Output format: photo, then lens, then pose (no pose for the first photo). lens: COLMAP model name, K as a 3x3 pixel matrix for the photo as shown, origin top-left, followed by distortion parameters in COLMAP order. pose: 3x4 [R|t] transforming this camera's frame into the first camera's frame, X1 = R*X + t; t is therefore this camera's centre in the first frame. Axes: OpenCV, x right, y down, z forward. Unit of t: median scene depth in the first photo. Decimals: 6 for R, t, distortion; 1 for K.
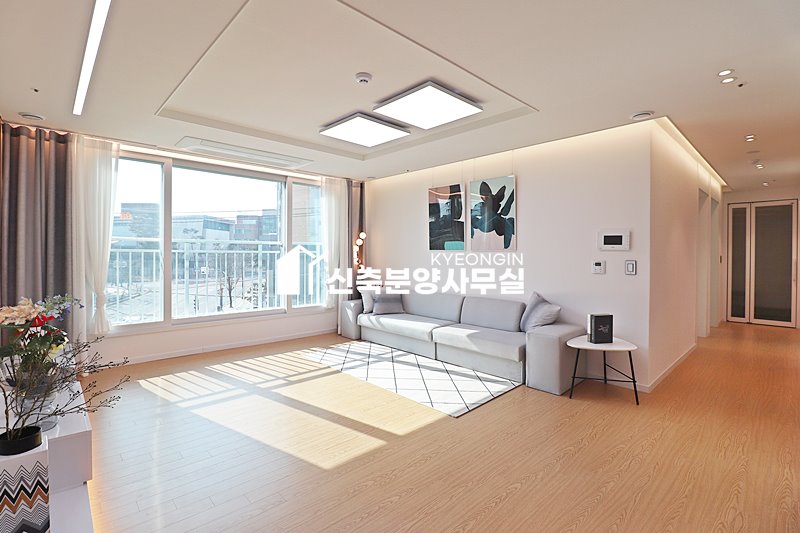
lens RADIAL K [[372.5, 0, 402.0], [0, 372.5, 262.4], [0, 0, 1]] dist [-0.003607, -0.011515]
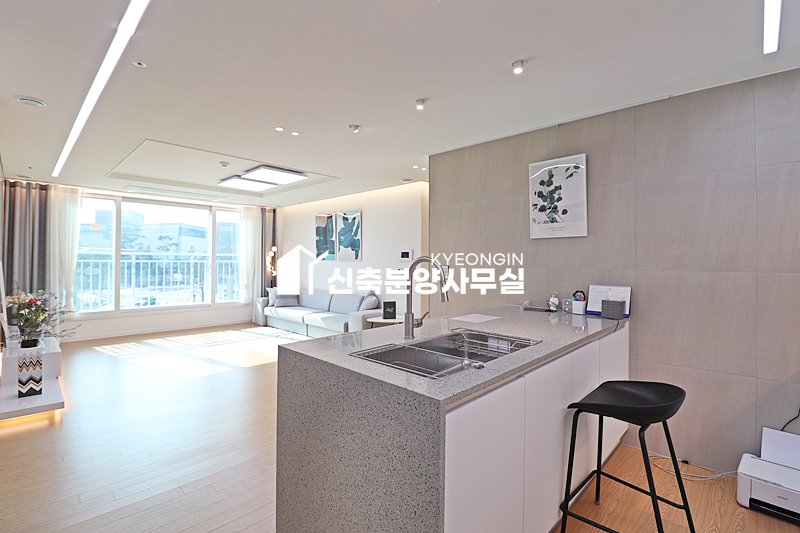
lens RADIAL K [[372.5, 0, 401.4], [0, 372.5, 264.3], [0, 0, 1]] dist [-0.003607, -0.011515]
pose [[0.999023, 0.000626, 0.044181, 0.408295], [-0.000017, 0.999905, -0.013783, 0.001366], [-0.044186, 0.013768, 0.998928, -0.485612]]
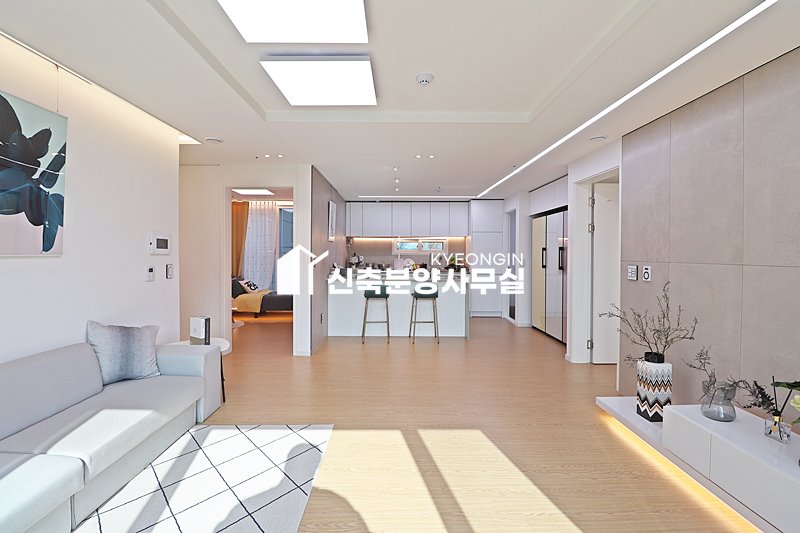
lens RADIAL K [[372.5, 0, 395.5], [0, 372.5, 257.2], [0, 0, 1]] dist [-0.003607, -0.011515]
pose [[-0.728321, -0.014607, 0.685080, -0.442209], [0.008779, 0.999492, 0.030644, -0.041737], [-0.685179, 0.028333, -0.727823, 1.086709]]
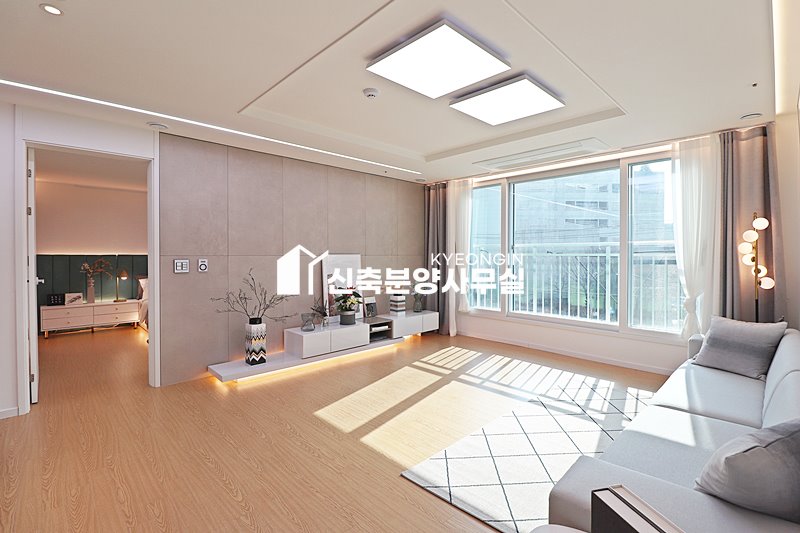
lens RADIAL K [[372.5, 0, 398.1], [0, 372.5, 258.8], [0, 0, 1]] dist [-0.003607, -0.011515]
pose [[0.008958, 0.004619, -0.999949, 0.603472], [-0.025227, 0.999672, 0.004392, -0.013469], [0.999642, 0.025186, 0.009072, 0.661478]]
